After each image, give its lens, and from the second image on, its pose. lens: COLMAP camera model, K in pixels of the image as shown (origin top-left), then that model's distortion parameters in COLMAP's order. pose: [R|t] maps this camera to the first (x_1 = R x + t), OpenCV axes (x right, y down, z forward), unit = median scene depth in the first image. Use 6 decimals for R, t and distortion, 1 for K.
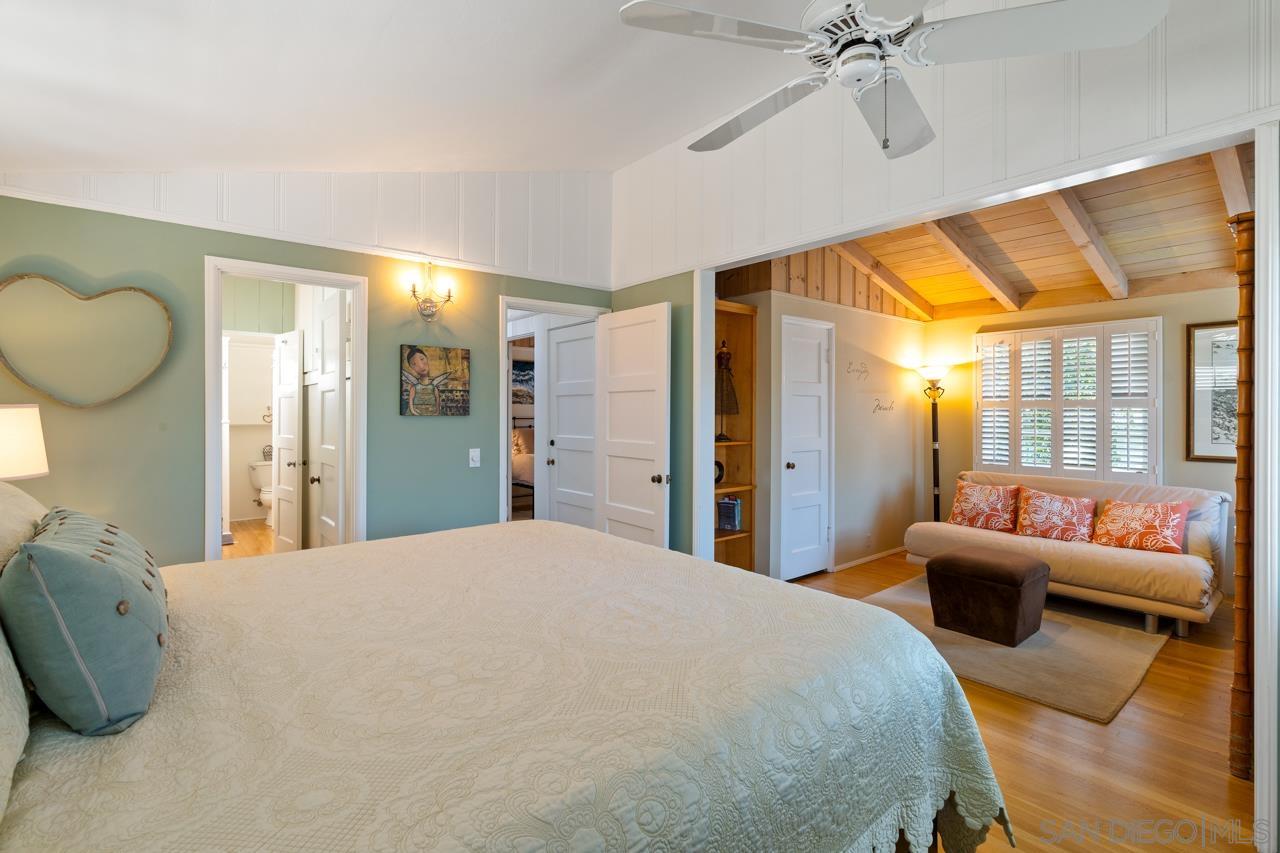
lens RADIAL K [[582.7, 0, 638.7], [0, 582.7, 421.8], [0, 0, 1]] dist [-0.004080, 0.001224]
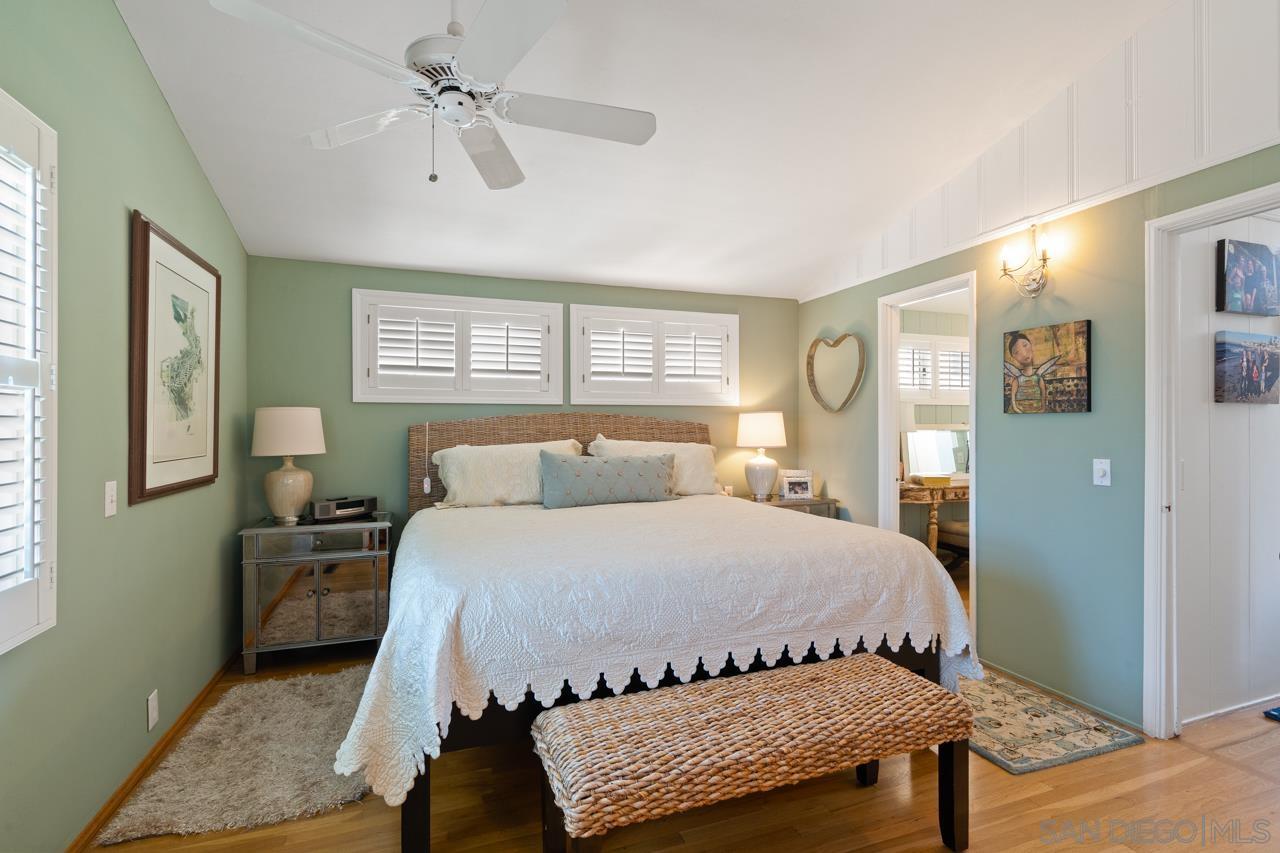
lens RADIAL K [[582.7, 0, 638.5], [0, 582.7, 421.5], [0, 0, 1]] dist [-0.004080, 0.001224]
pose [[-0.314144, 0.000242, -0.949375, 0.578215], [-0.000548, 1.000000, 0.000436, 0.000984], [0.949375, 0.000657, -0.314144, 0.721116]]
